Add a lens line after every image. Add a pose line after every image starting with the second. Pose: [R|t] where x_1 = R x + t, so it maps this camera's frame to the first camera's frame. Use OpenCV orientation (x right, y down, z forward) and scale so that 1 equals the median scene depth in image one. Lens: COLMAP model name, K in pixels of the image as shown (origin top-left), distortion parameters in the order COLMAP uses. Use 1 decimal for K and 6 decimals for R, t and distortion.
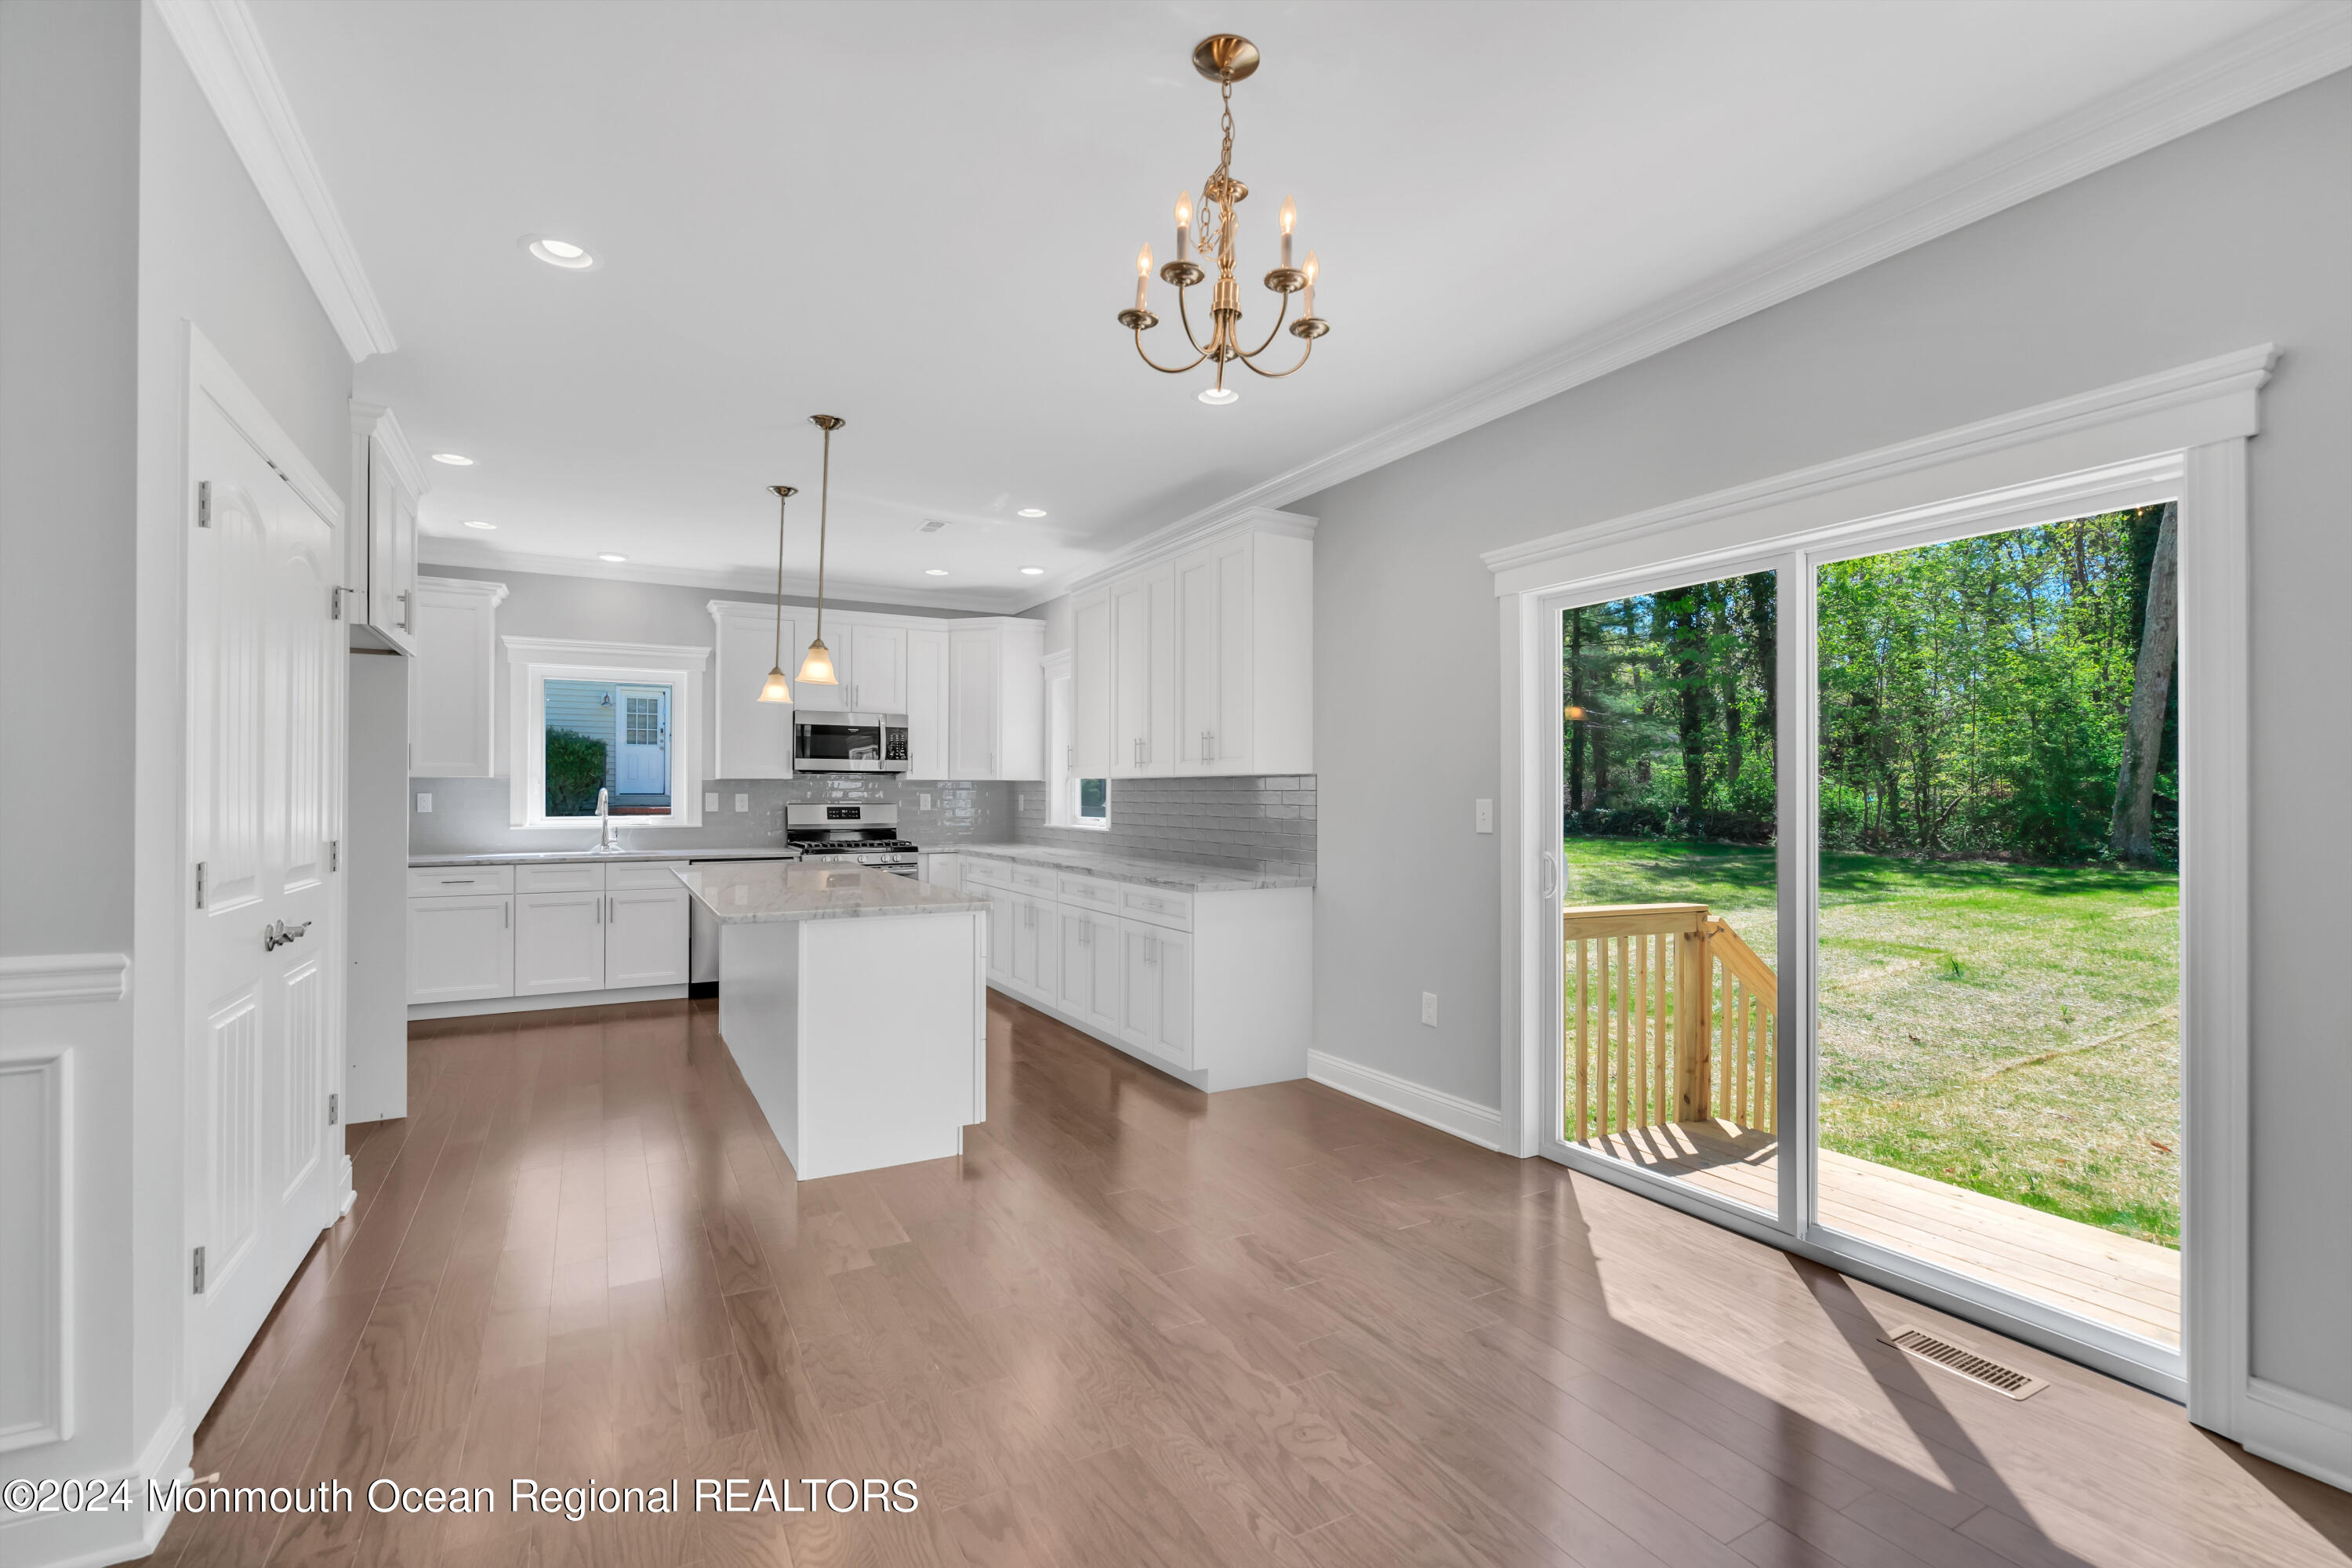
lens RADIAL K [[1058.3, 0, 1176.0], [0, 1058.3, 784.0], [0, 0, 1]] dist [0.000613, 0.000558]
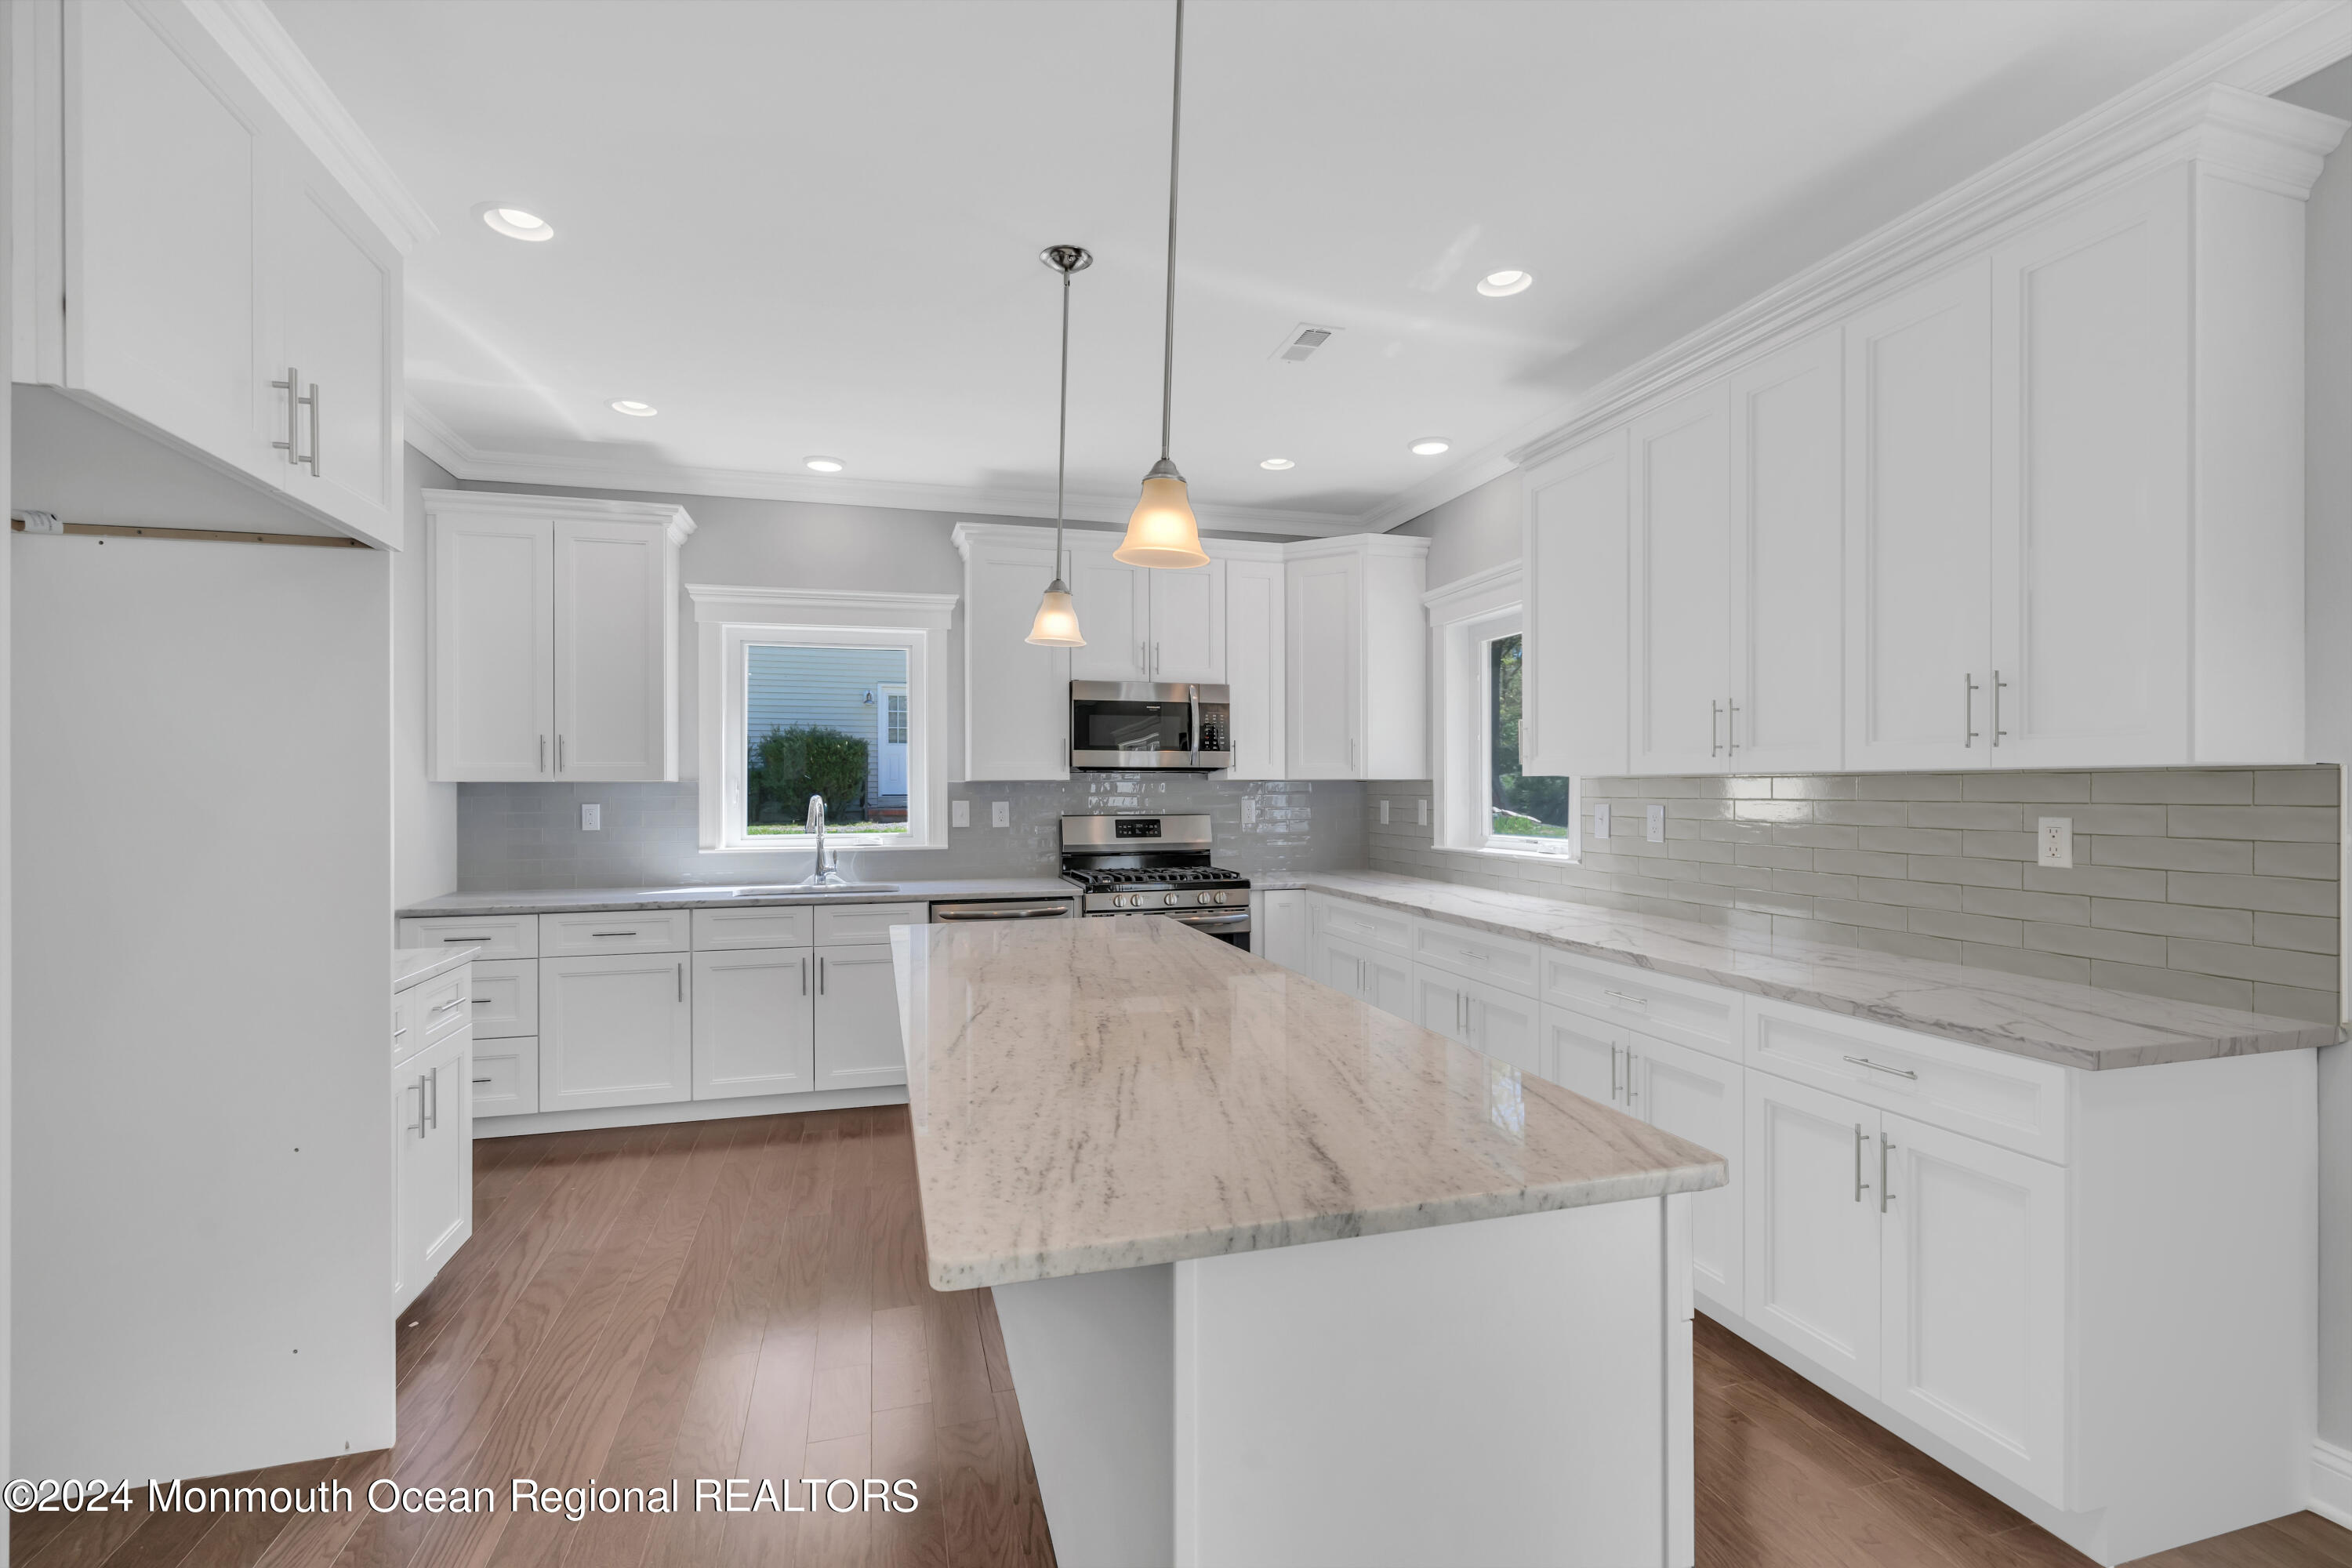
lens RADIAL K [[1058.3, 0, 1176.0], [0, 1058.3, 784.0], [0, 0, 1]] dist [0.000613, 0.000558]
pose [[0.974750, -0.005887, -0.223224, -0.140229], [0.006692, 0.999974, 0.002849, -0.003687], [0.223201, -0.004270, 0.974763, 0.342496]]
